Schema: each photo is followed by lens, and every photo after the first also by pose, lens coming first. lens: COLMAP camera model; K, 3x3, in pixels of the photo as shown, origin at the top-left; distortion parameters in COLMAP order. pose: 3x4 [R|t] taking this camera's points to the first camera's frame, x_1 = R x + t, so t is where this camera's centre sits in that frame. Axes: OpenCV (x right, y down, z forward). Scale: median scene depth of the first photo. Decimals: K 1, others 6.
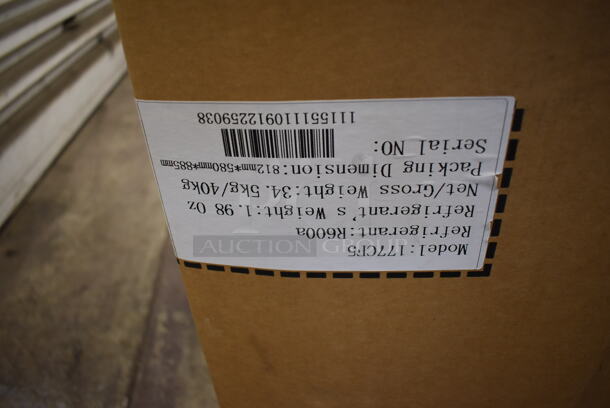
lens RADIAL K [[472.8, 0, 305.0], [0, 472.8, 204.0], [0, 0, 1]] dist [-0.092866, 0.012691]
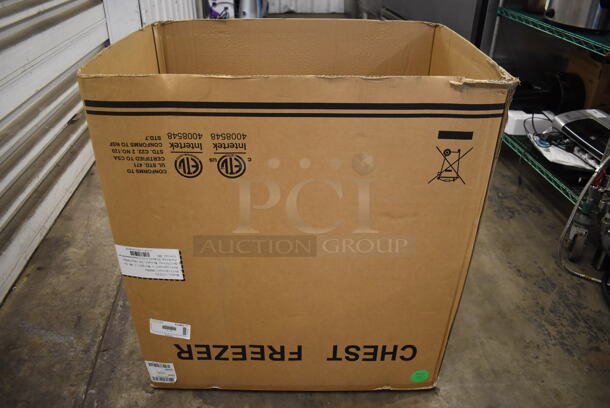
lens RADIAL K [[472.8, 0, 305.0], [0, 472.8, 204.0], [0, 0, 1]] dist [-0.092866, 0.012691]
pose [[0.997305, 0.050182, 0.053529, 0.406606], [-0.047215, 0.997351, -0.055334, -0.131457], [-0.056164, 0.052658, 0.997032, -1.207891]]
